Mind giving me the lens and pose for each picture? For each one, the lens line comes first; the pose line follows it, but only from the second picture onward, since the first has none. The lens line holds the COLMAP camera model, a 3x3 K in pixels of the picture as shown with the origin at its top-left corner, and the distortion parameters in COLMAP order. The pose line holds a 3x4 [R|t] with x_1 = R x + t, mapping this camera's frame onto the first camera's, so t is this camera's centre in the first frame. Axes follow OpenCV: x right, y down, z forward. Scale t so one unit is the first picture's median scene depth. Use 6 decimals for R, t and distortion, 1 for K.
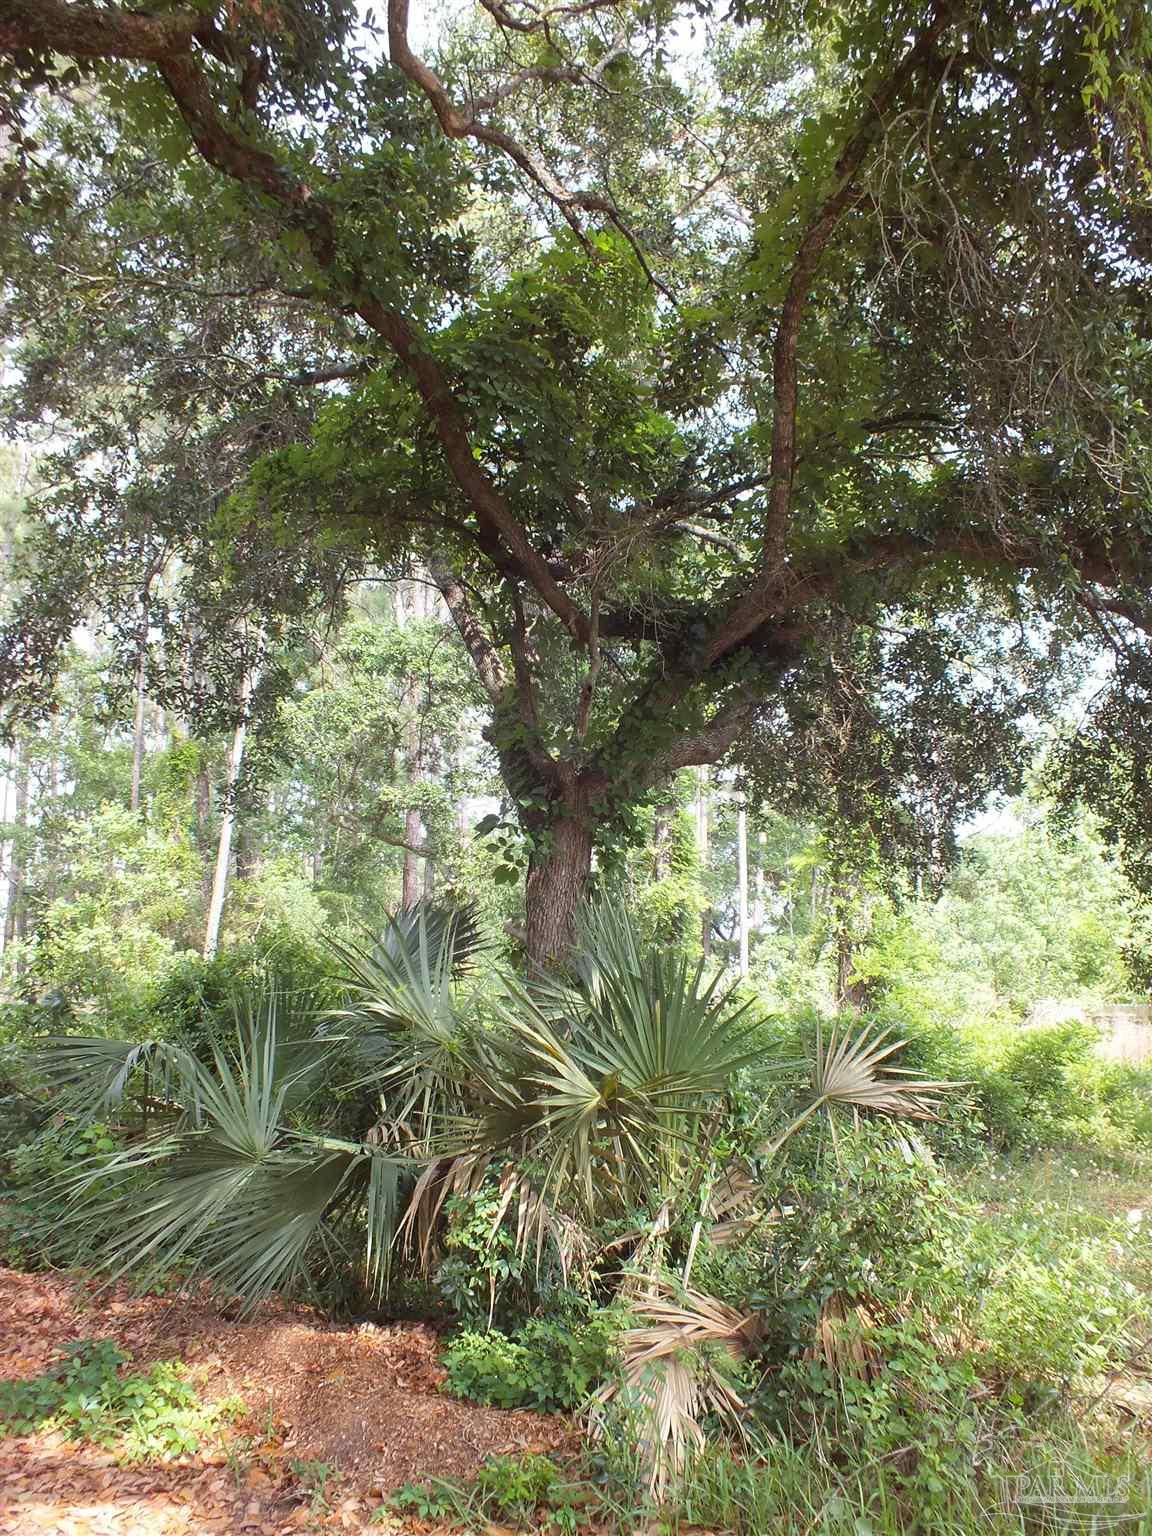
lens RADIAL K [[1376.8, 0, 578.4], [0, 1376.8, 765.5], [0, 0, 1]] dist [0.002150, 0.009546]
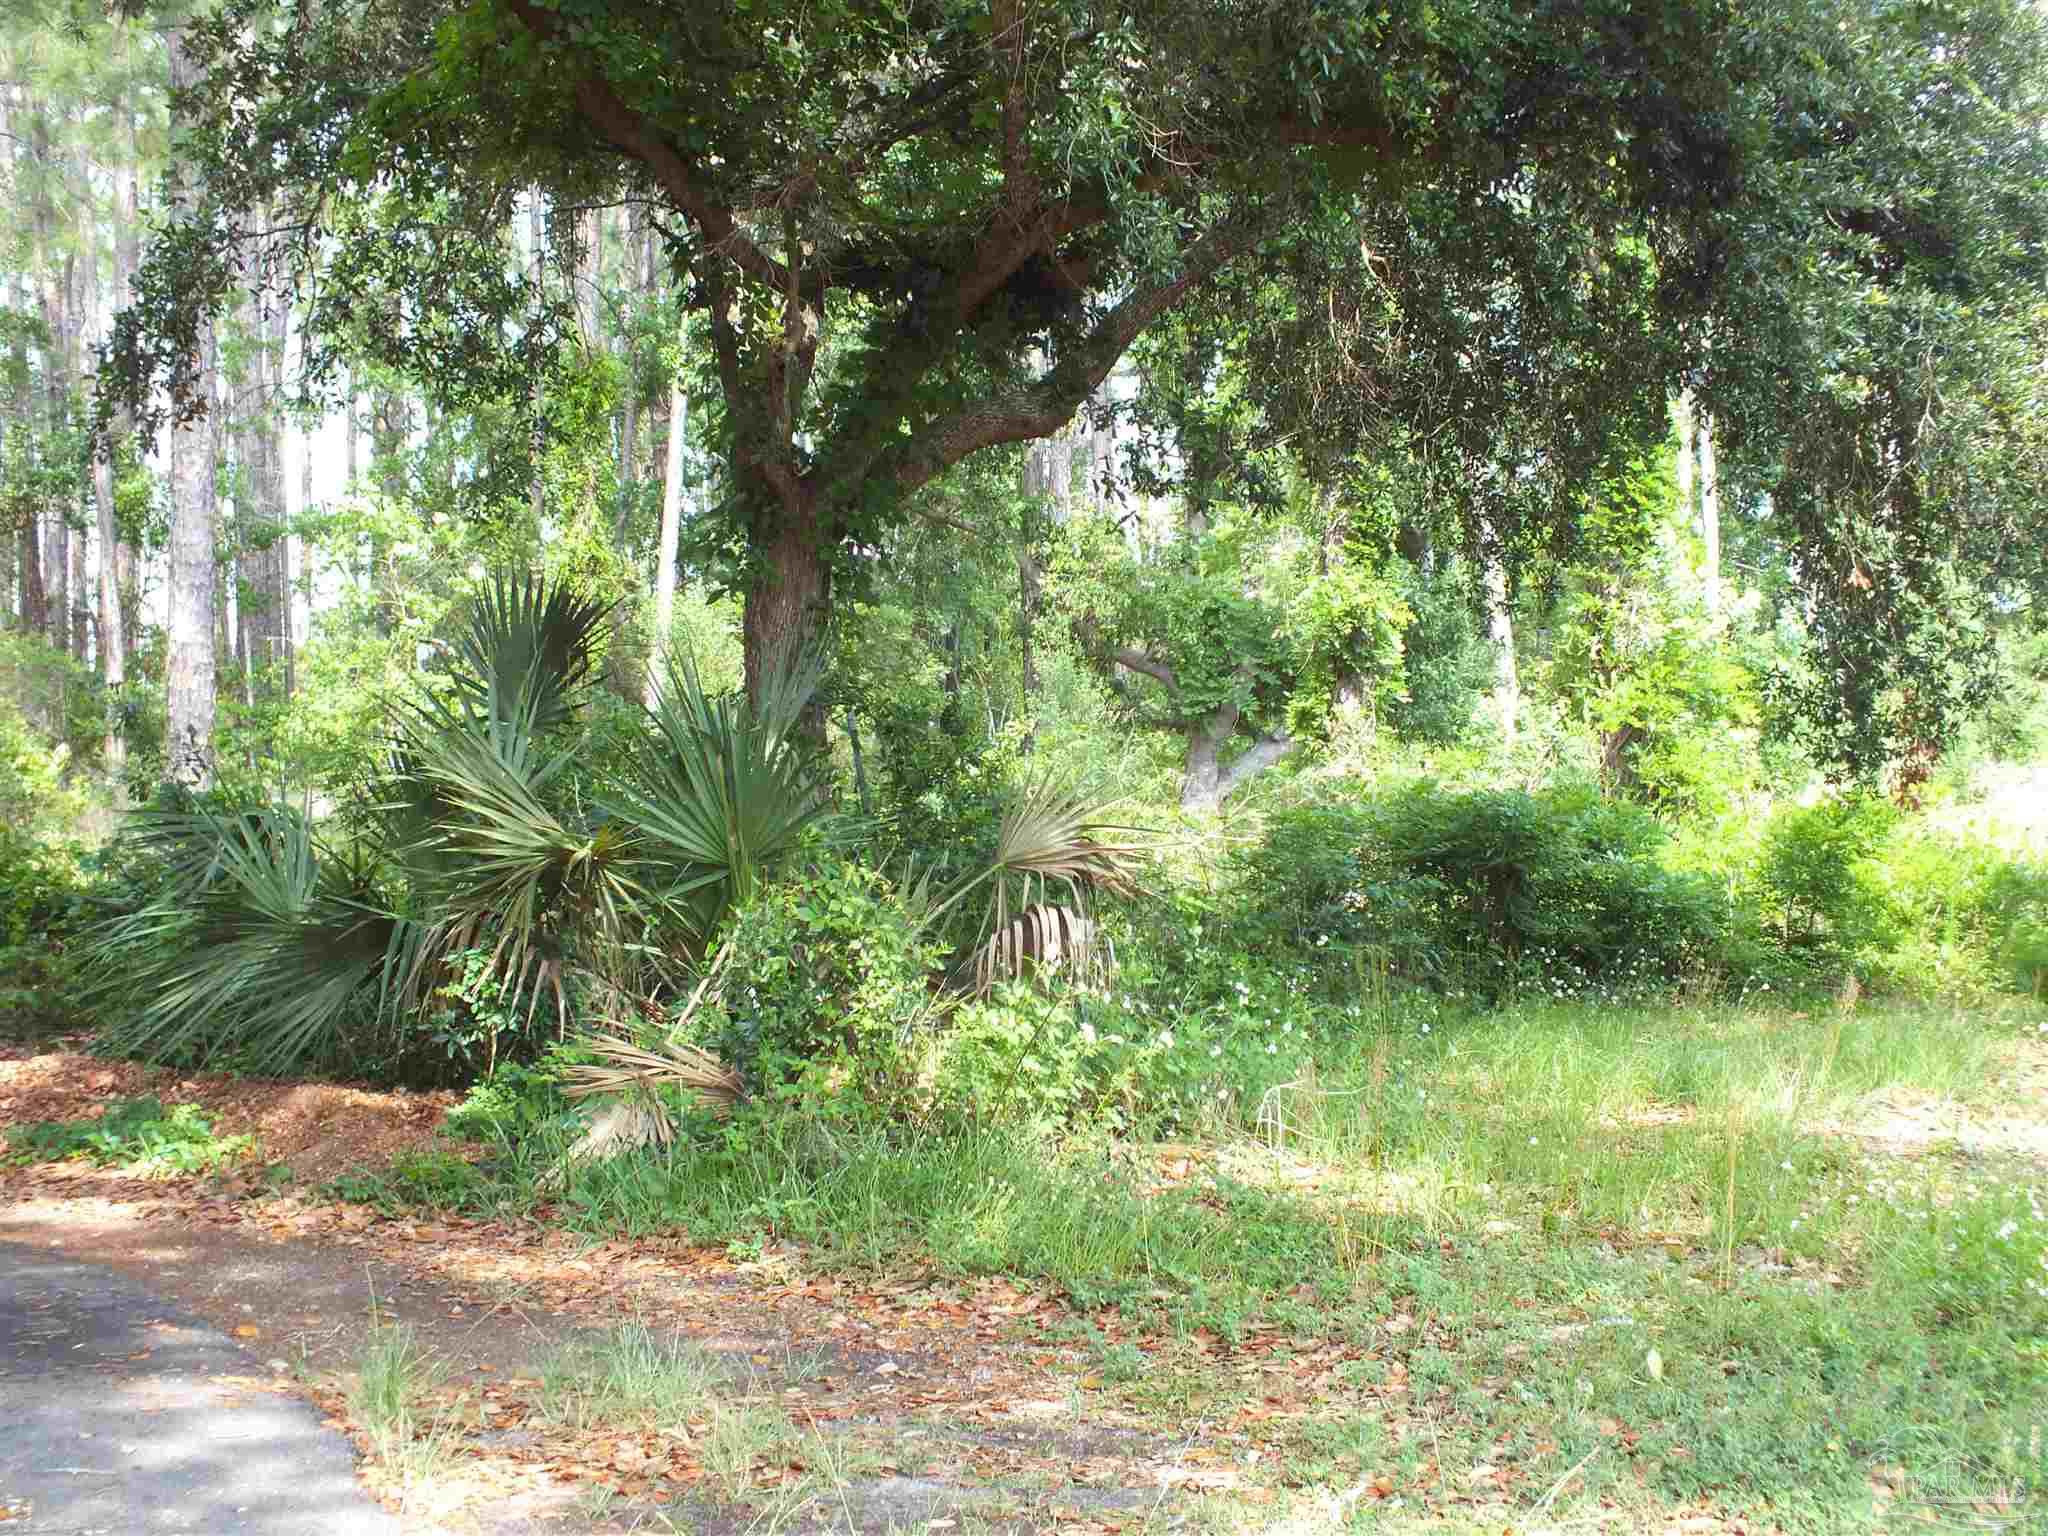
lens RADIAL K [[2889.6, 0, 1022.6], [0, 2889.6, 770.4], [0, 0, 1]] dist [0.096270, 0.000000]
pose [[0.974212, -0.018075, -0.224908, 0.470629], [0.053633, 0.986768, 0.153014, -0.068872], [0.219166, -0.161131, 0.962290, -0.542306]]
